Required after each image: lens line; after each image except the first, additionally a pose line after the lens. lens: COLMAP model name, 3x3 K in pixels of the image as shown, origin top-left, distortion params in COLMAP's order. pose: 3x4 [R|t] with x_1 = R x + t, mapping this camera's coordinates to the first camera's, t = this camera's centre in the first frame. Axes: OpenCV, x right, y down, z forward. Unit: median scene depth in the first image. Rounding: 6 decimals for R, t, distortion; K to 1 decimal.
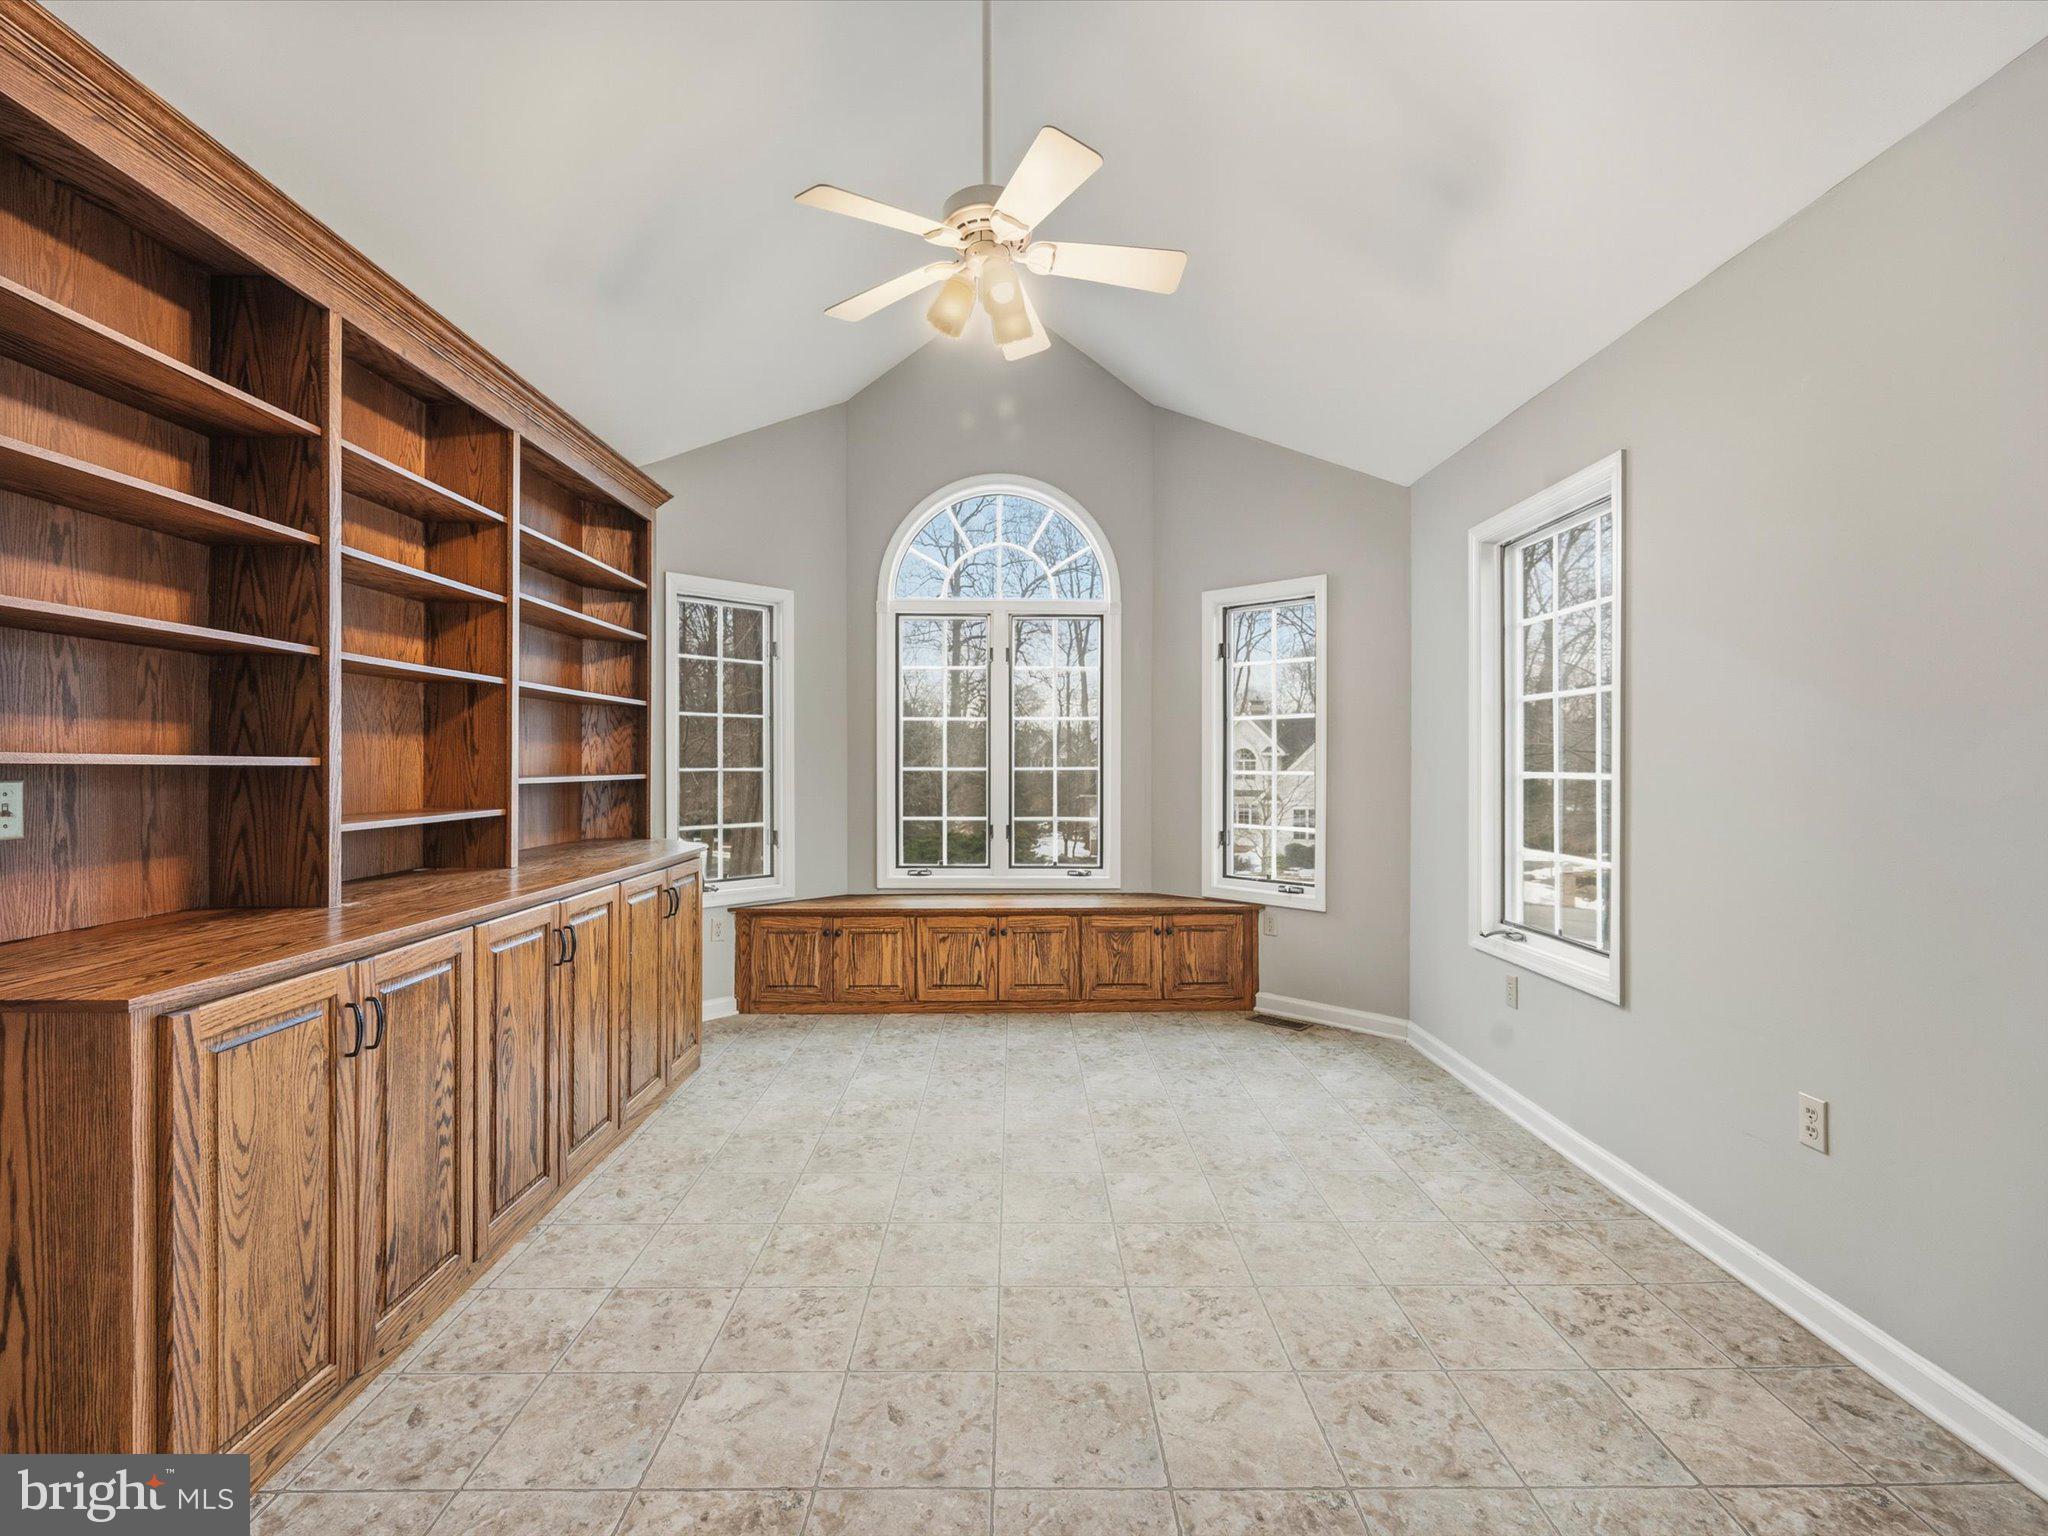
lens RADIAL K [[913.9, 0, 1031.0], [0, 913.9, 762.2], [0, 0, 1]] dist [0.001023, -0.000893]
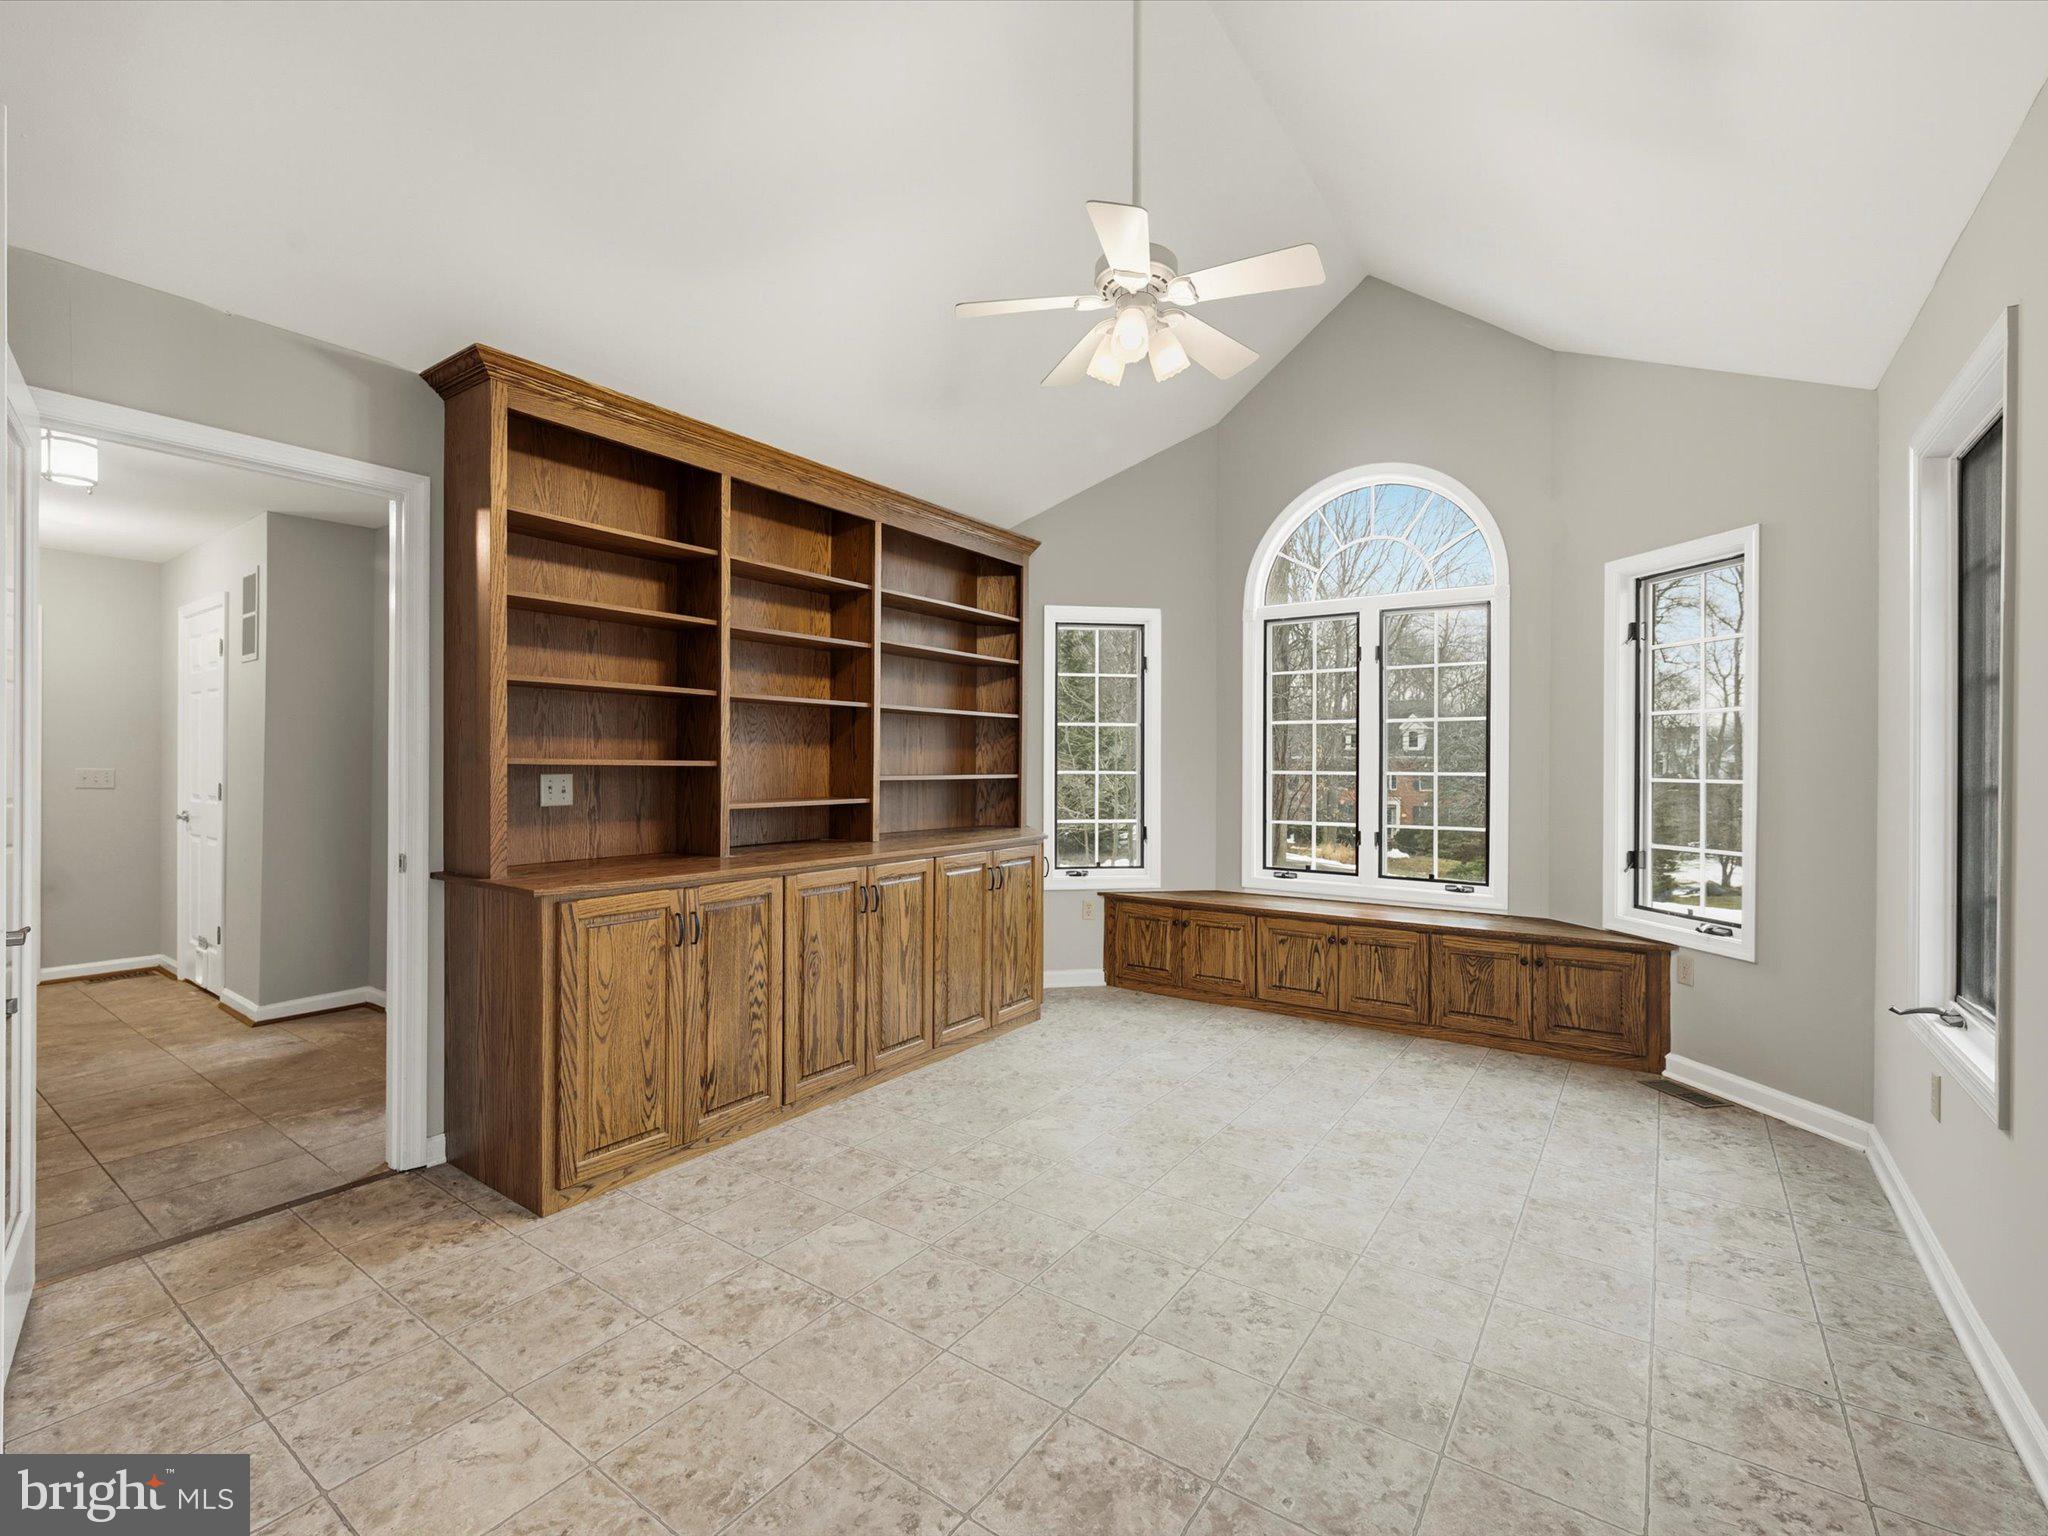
lens RADIAL K [[913.9, 0, 1037.2], [0, 913.9, 764.4], [0, 0, 1]] dist [0.001023, -0.000893]
pose [[0.813174, 0.003837, -0.582009, 0.422704], [-0.004143, 0.999991, 0.000803, -0.002078], [0.582007, 0.001758, 0.813182, 0.032564]]
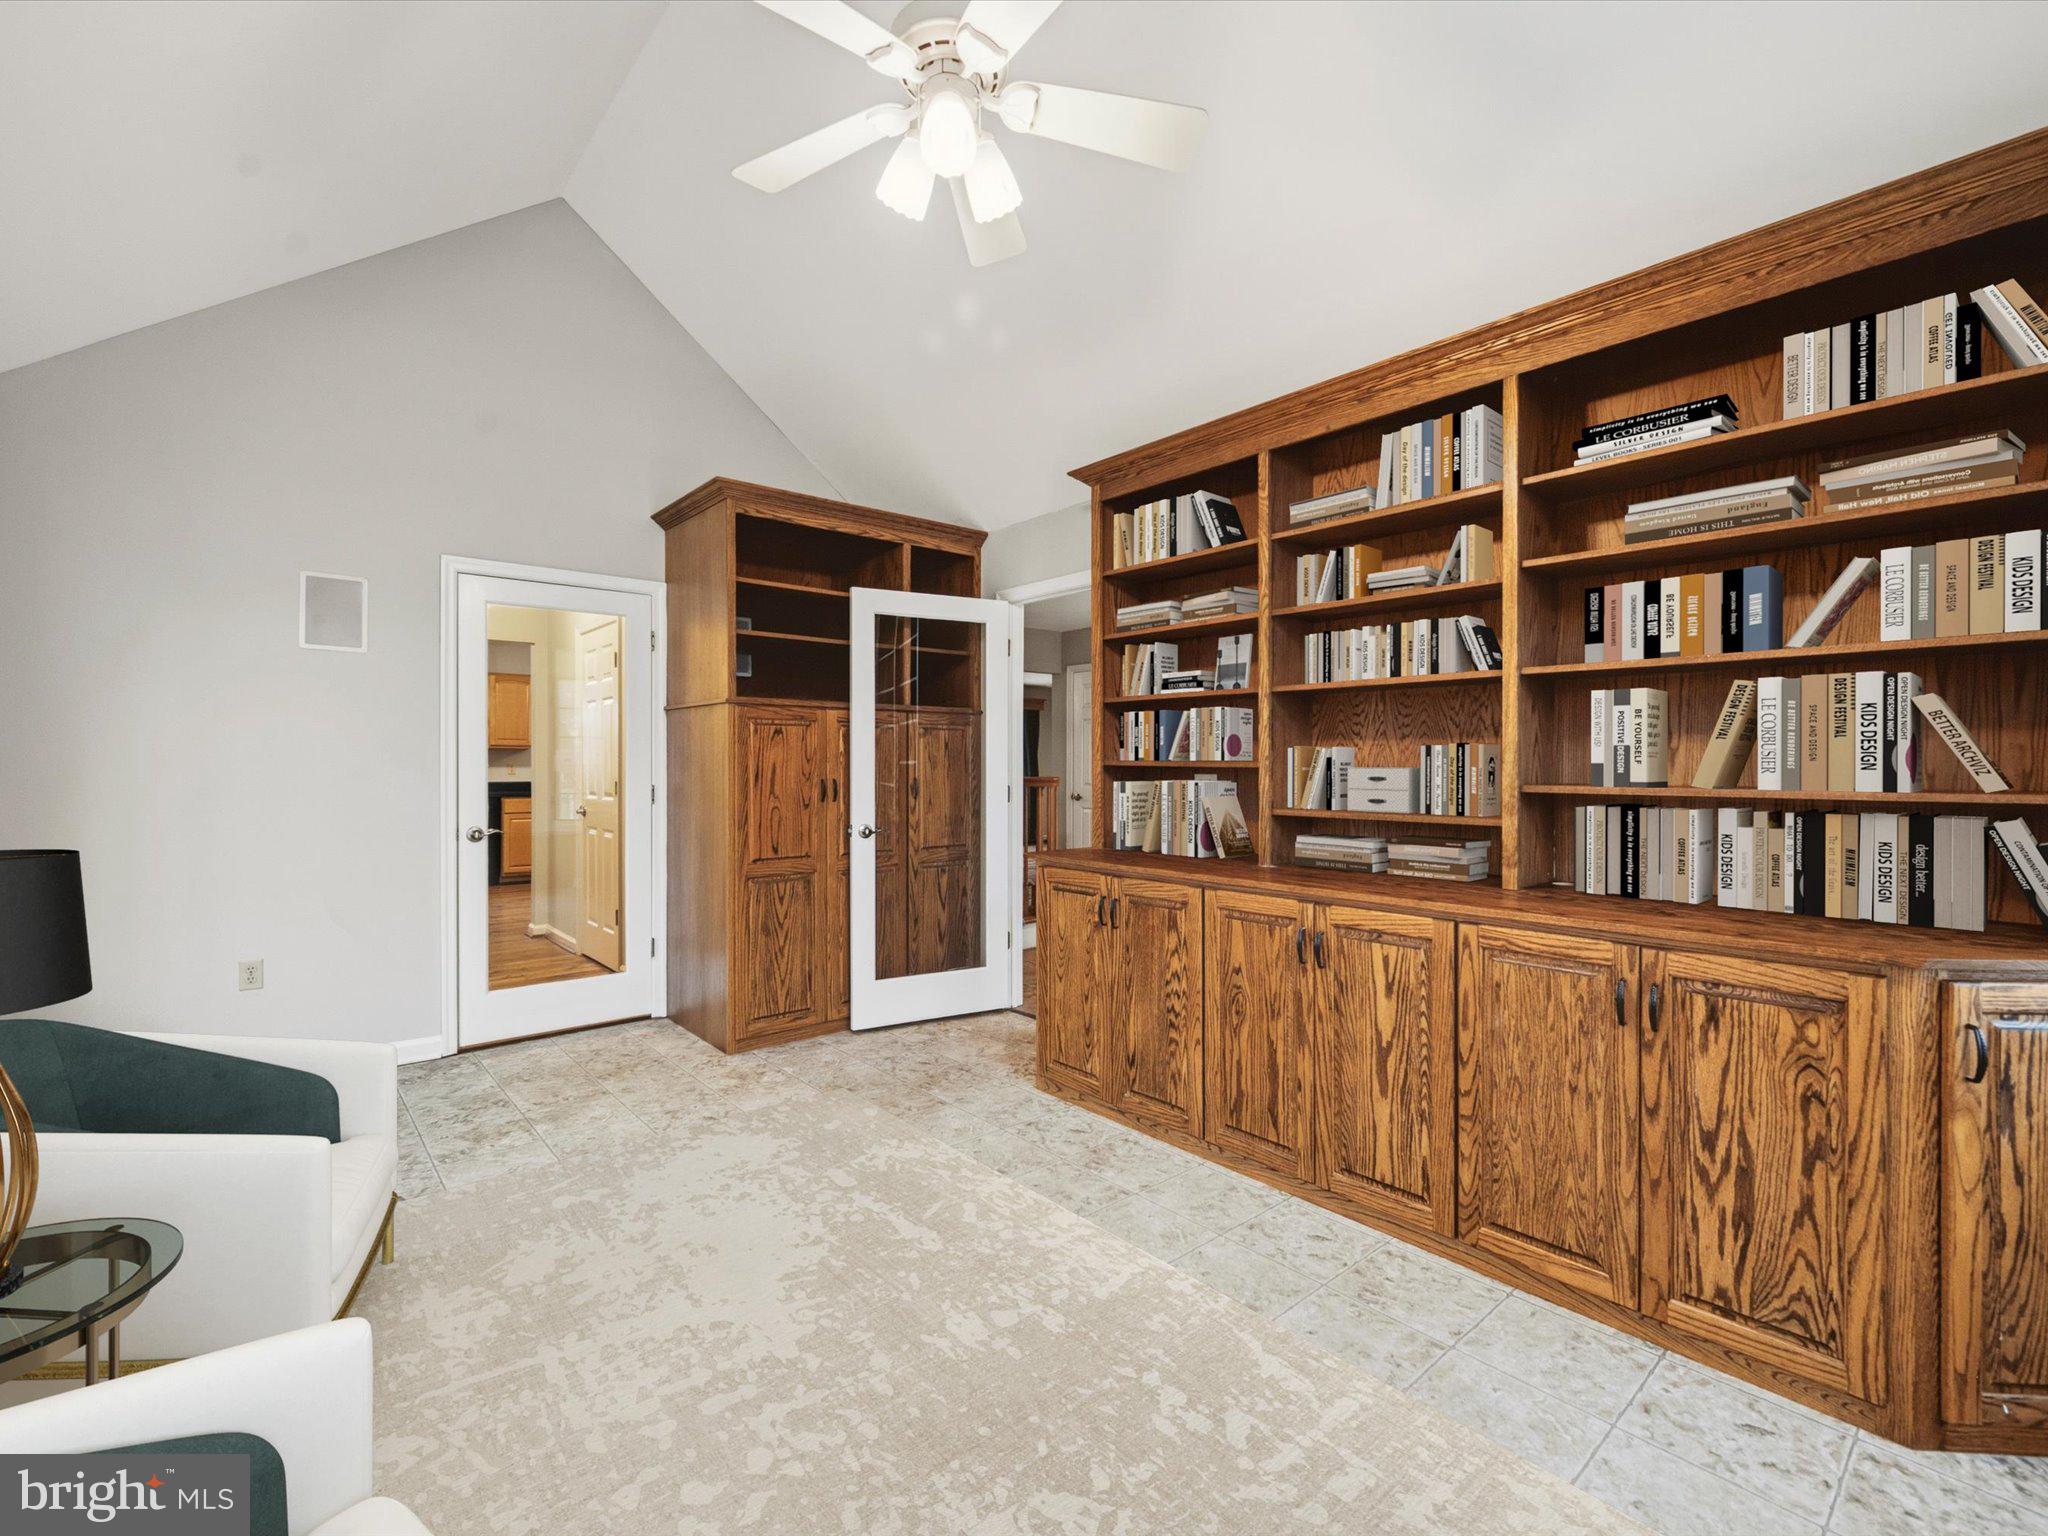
lens RADIAL K [[913.9, 0, 1016.3], [0, 913.9, 770.6], [0, 0, 1]] dist [0.001023, -0.000893]
pose [[-0.772404, 0.003096, -0.635124, 0.331110], [-0.001458, 0.999977, 0.006648, -0.000759], [0.635130, 0.006061, -0.772381, 1.370335]]
